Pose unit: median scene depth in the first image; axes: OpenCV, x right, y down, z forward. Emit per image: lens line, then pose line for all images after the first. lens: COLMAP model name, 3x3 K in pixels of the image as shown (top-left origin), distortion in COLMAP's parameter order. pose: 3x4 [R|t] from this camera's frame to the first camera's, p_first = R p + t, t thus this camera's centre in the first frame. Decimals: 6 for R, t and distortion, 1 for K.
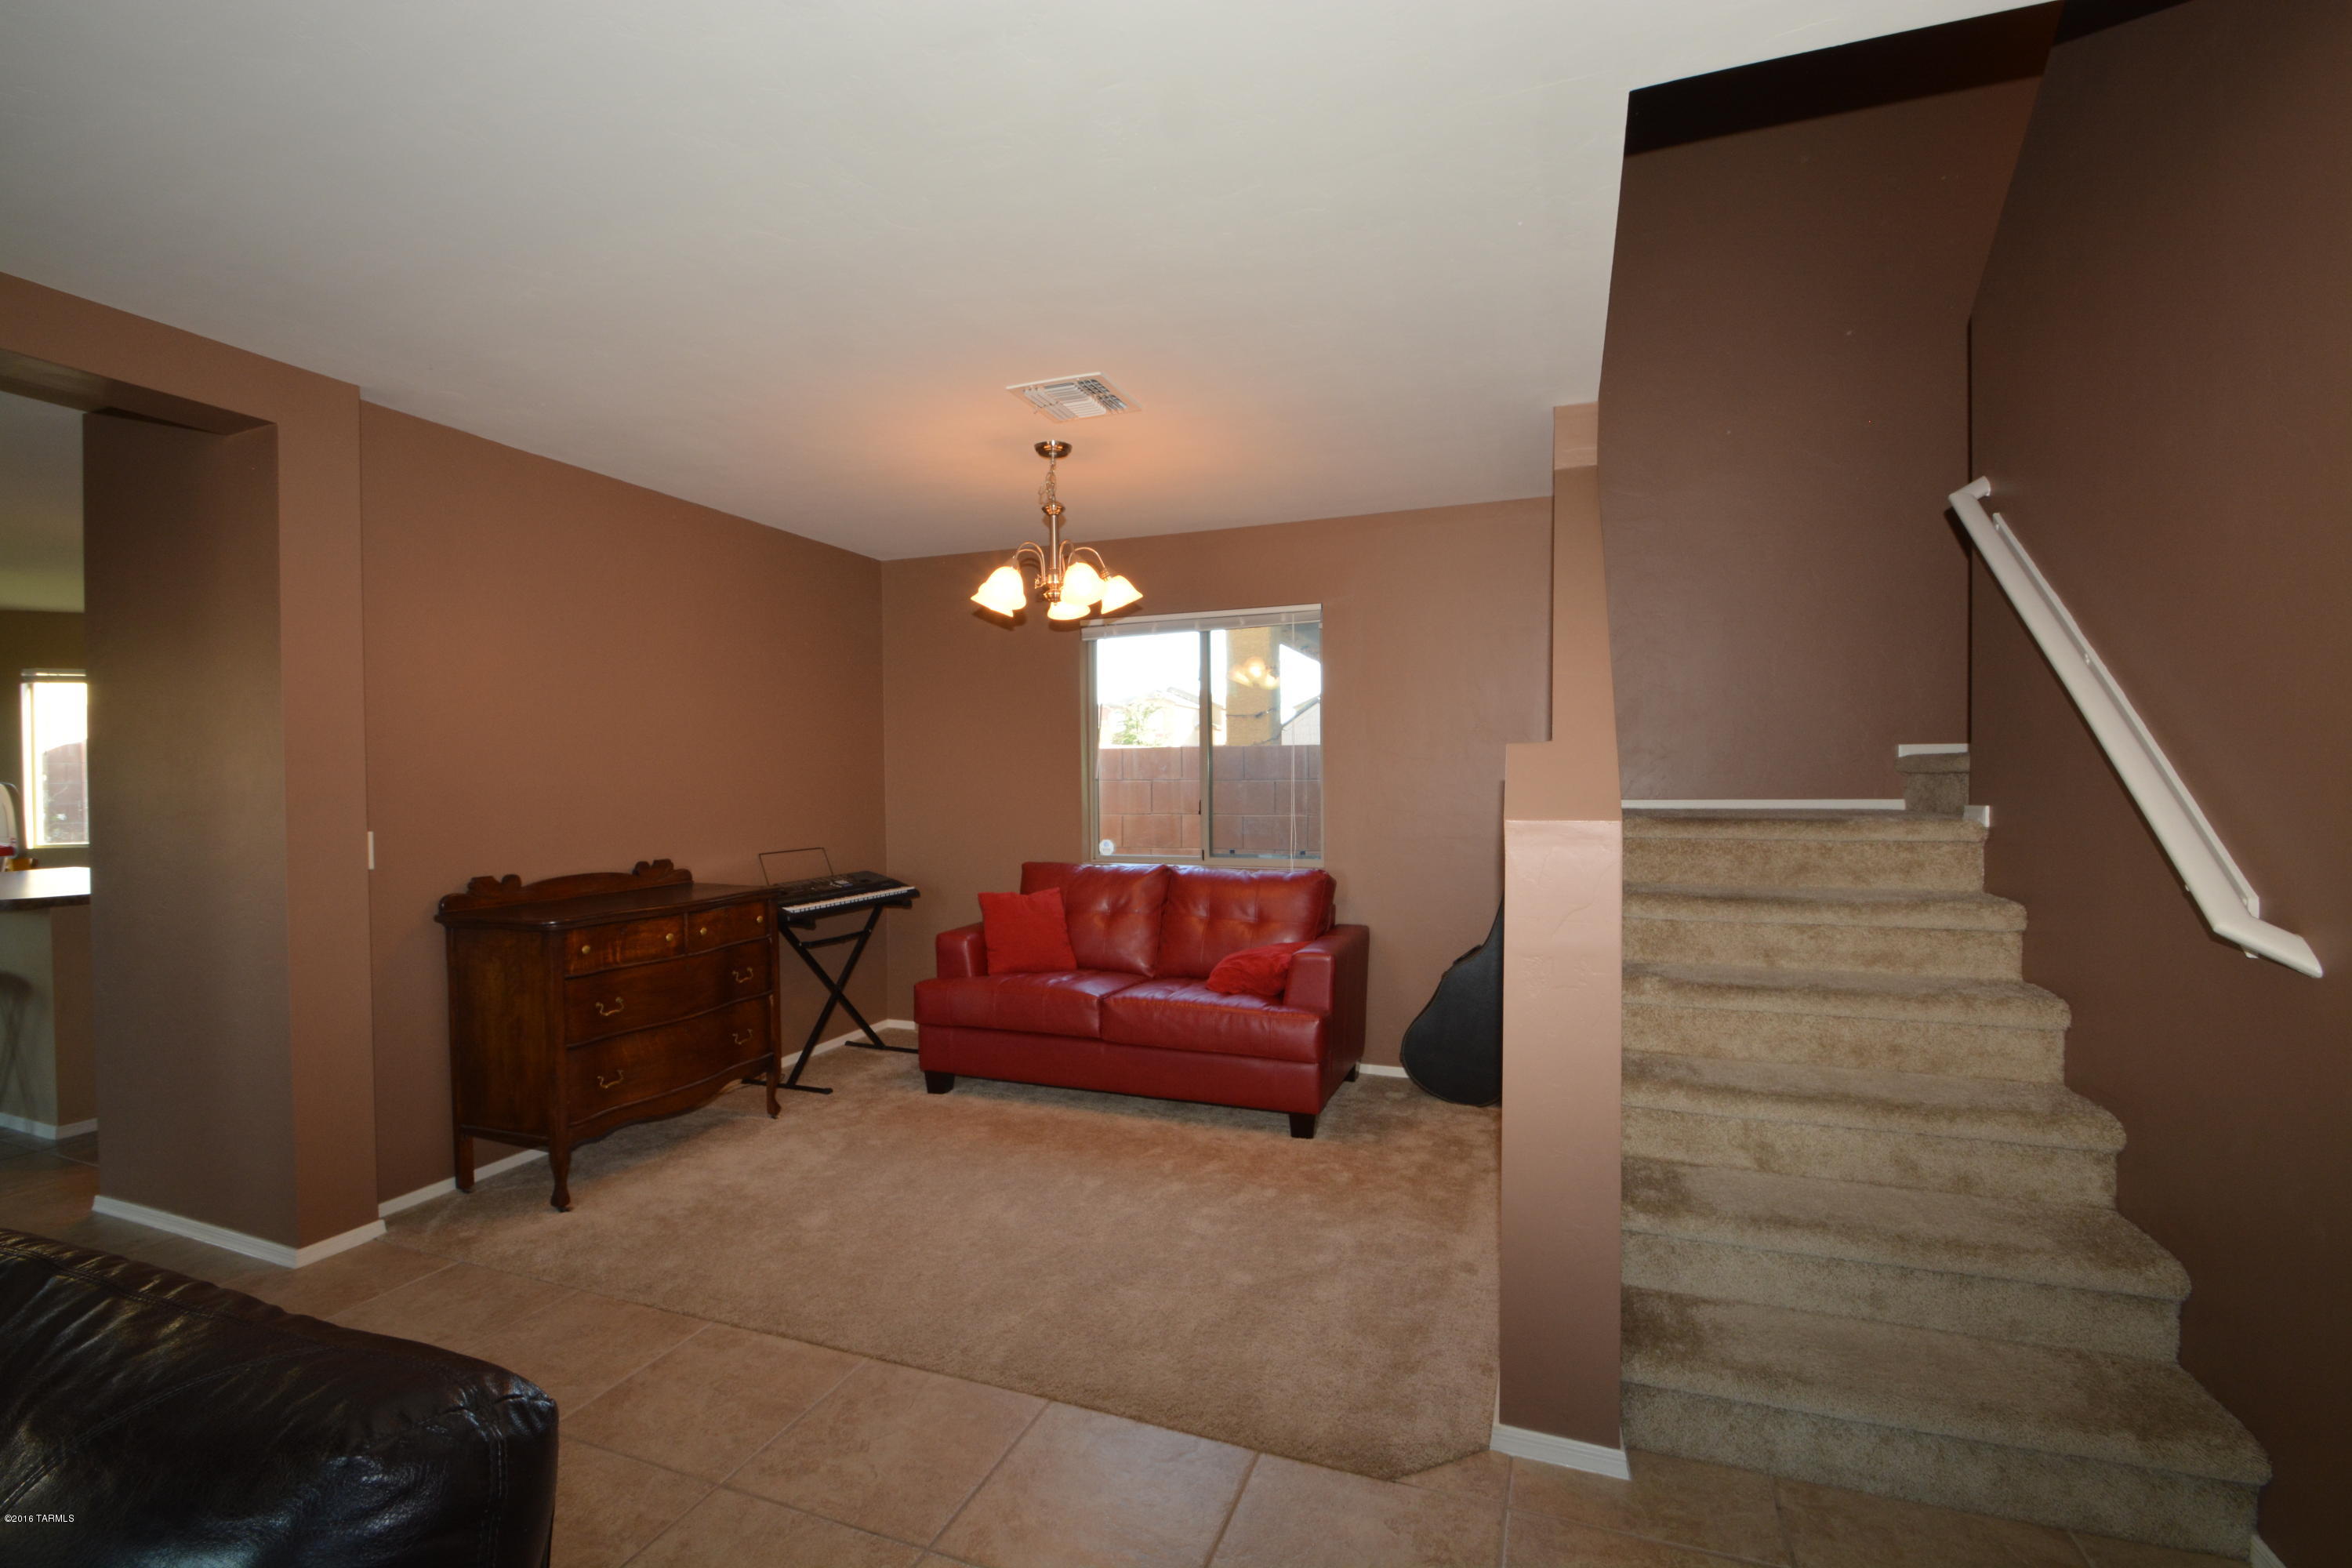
lens RADIAL K [[1025.4, 0, 1164.4], [0, 1025.4, 801.5], [0, 0, 1]] dist [0.002652, -0.010618]
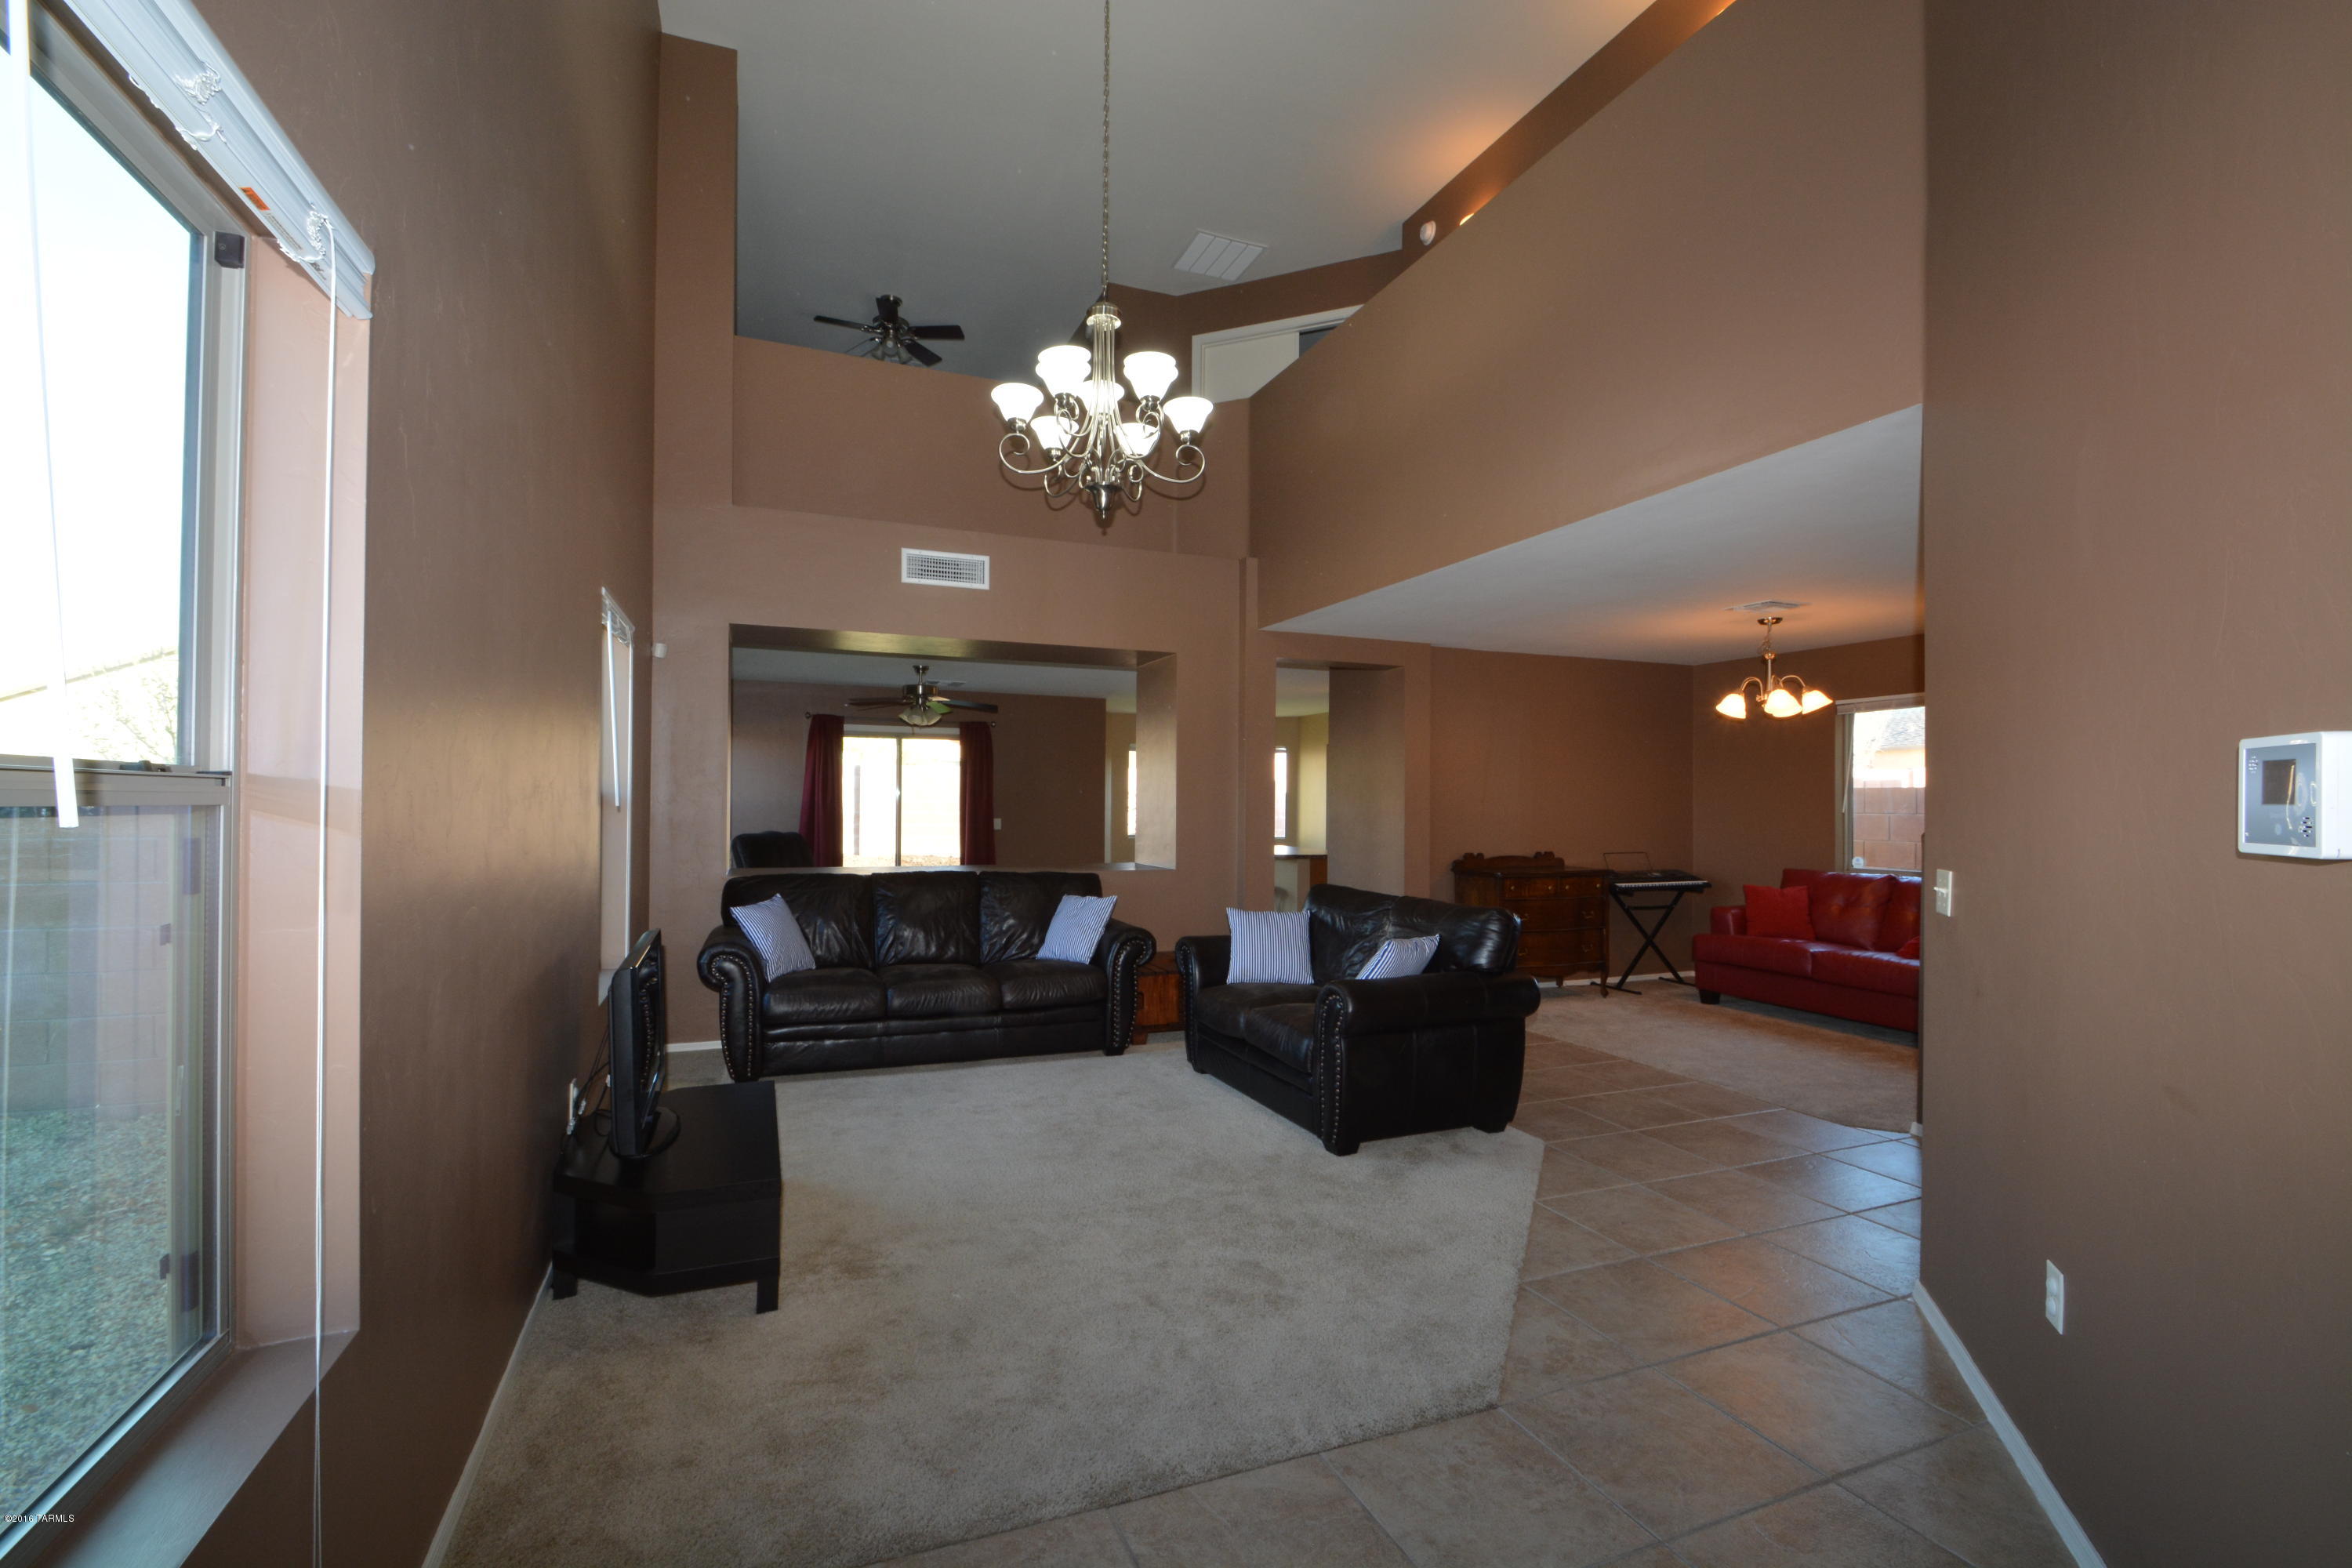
lens RADIAL K [[1025.4, 0, 1164.4], [0, 1025.4, 801.5], [0, 0, 1]] dist [0.002652, -0.010618]
pose [[0.679654, 0.009813, -0.733468, 0.371579], [-0.026277, 0.999594, -0.010976, 0.003789], [0.733062, 0.026733, 0.679636, -0.722908]]
